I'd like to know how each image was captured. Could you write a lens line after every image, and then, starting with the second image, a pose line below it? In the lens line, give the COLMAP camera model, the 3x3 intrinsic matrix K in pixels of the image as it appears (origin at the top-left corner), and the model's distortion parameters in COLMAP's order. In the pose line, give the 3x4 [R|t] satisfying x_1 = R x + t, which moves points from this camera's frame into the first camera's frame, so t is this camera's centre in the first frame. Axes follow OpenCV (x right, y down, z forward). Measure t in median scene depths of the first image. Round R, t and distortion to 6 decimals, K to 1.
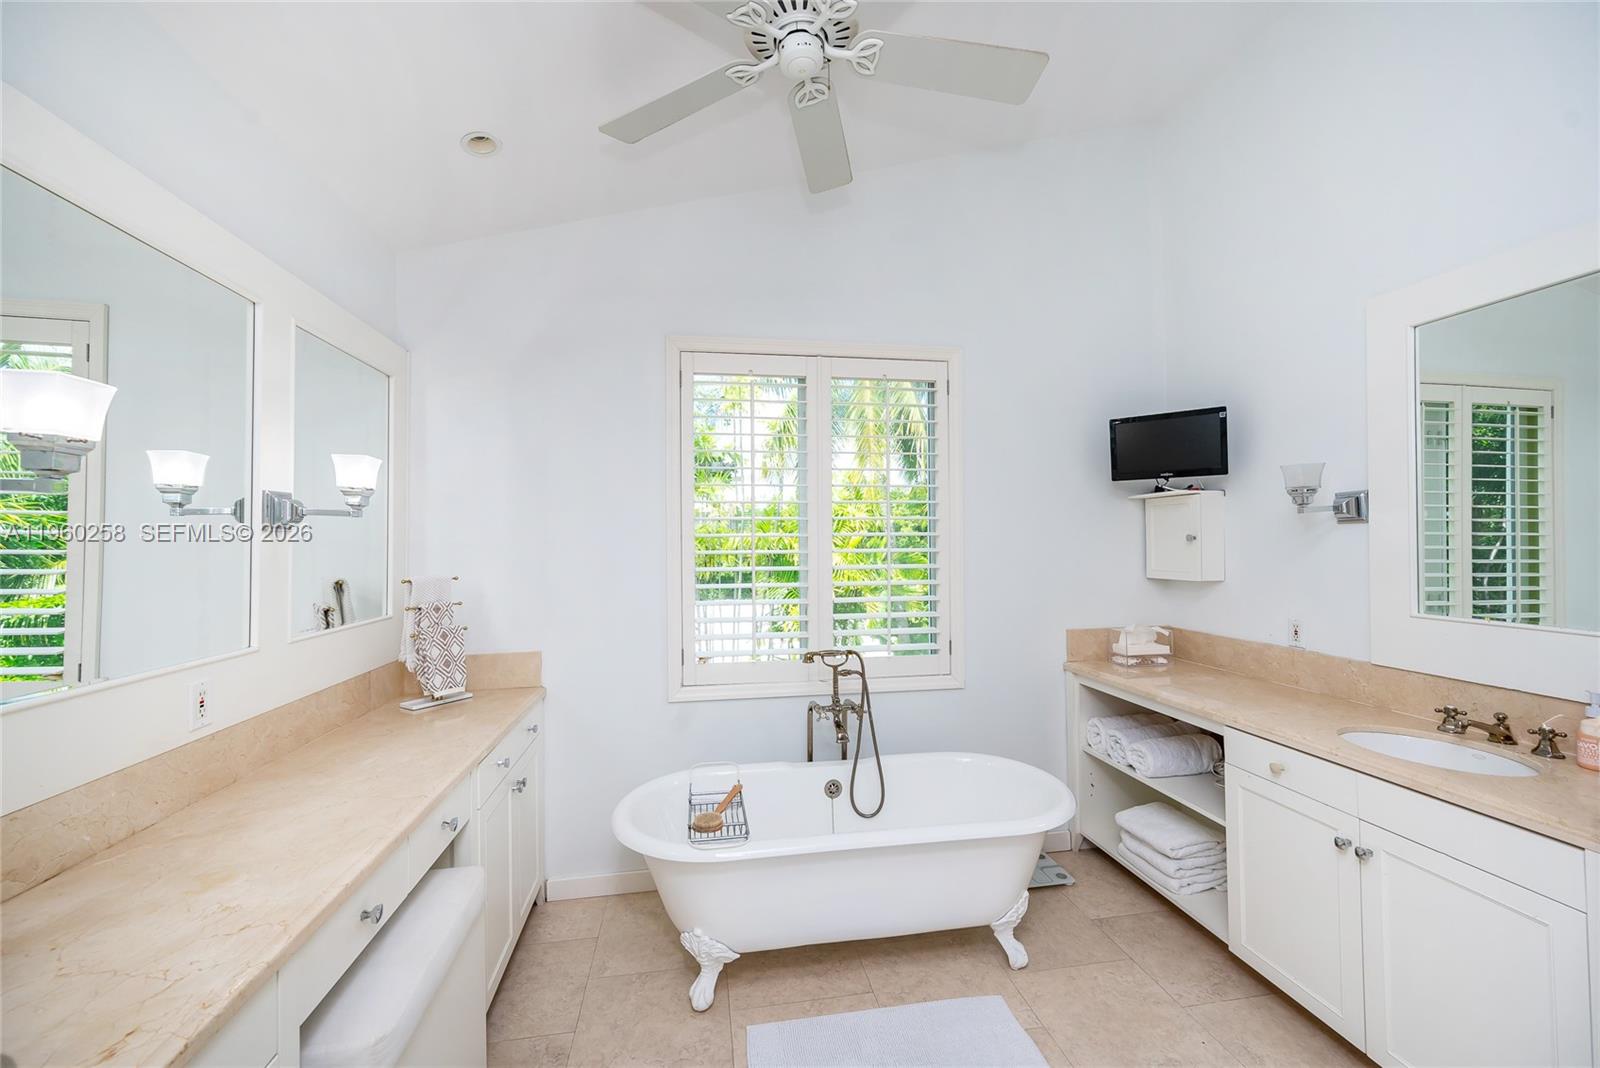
lens RADIAL K [[652.6, 0, 800.0], [0, 652.6, 534.0], [0, 0, 1]] dist [0.003288, -0.000145]
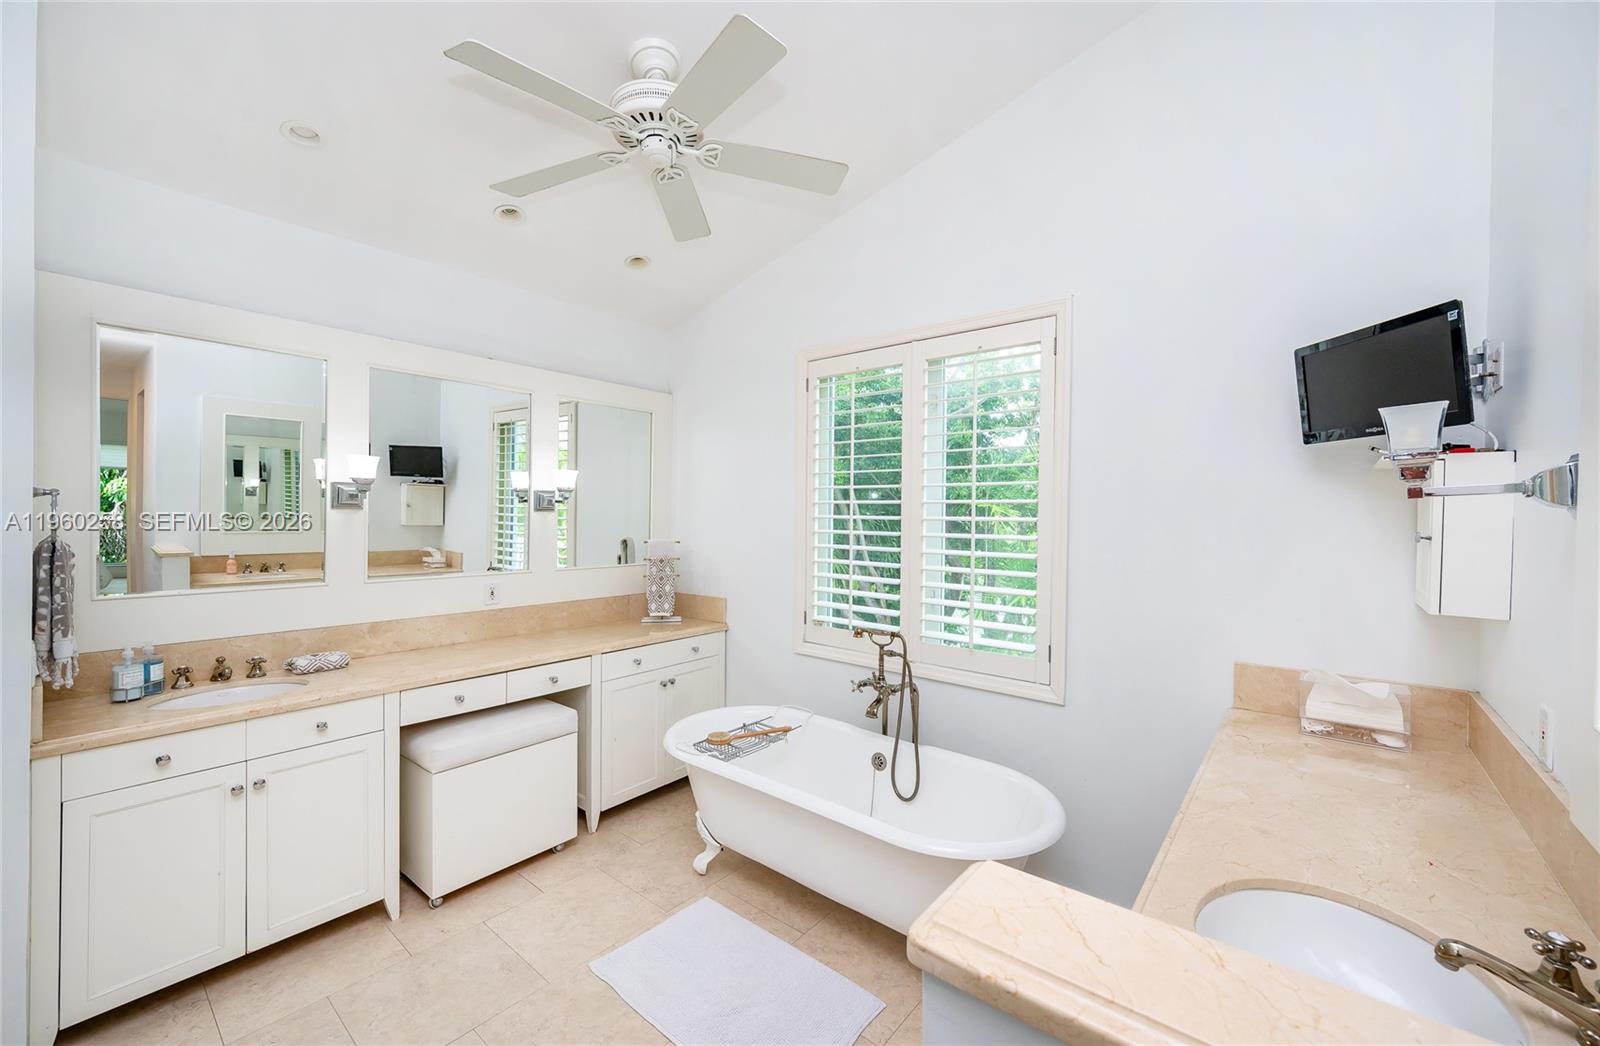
lens RADIAL K [[630.7, 0, 800.0], [0, 630.7, 523.0], [0, 0, 1]] dist [-0.001857, -0.000078]
pose [[0.653895, 0.027199, -0.756096, 0.722629], [-0.011254, 0.999593, 0.026225, -0.016707], [0.756502, -0.008639, 0.653935, 0.247419]]
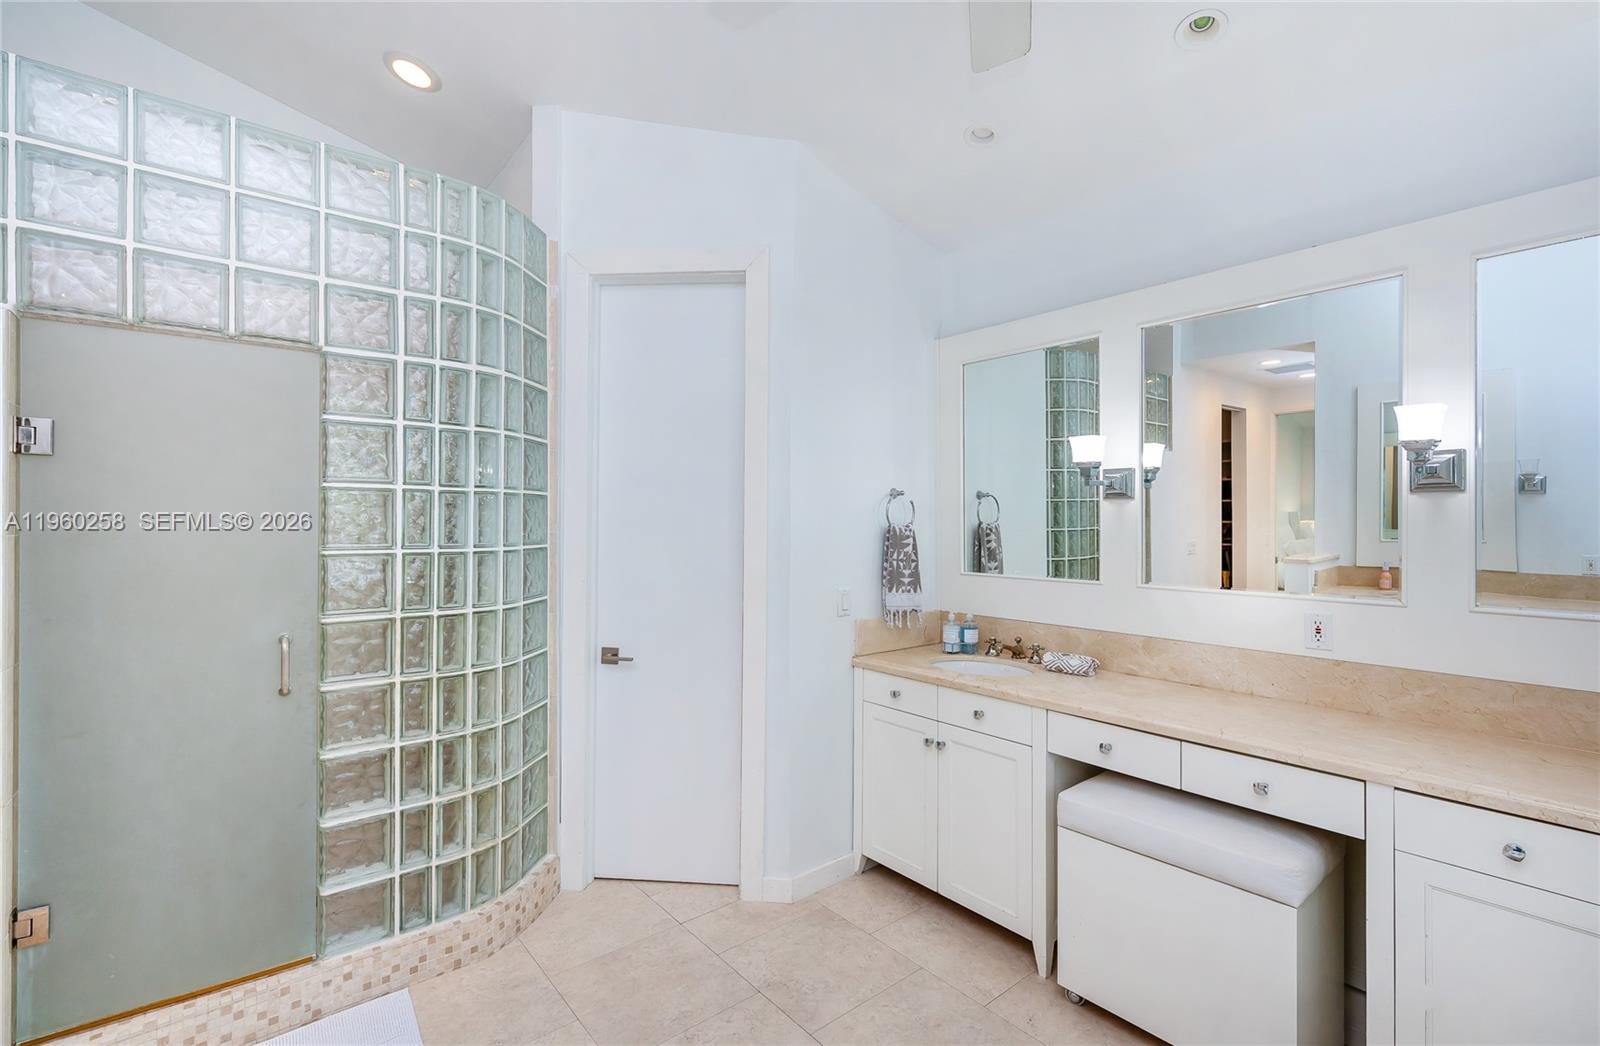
lens RADIAL K [[708.2, 0, 800.0], [0, 708.2, 523.0], [0, 0, 1]] dist [0.031824, 0.000012]
pose [[-0.852769, 0.015138, -0.522068, 0.395810], [0.013904, 0.999884, 0.006282, 0.013965], [0.522103, -0.001902, -0.852881, 0.967502]]
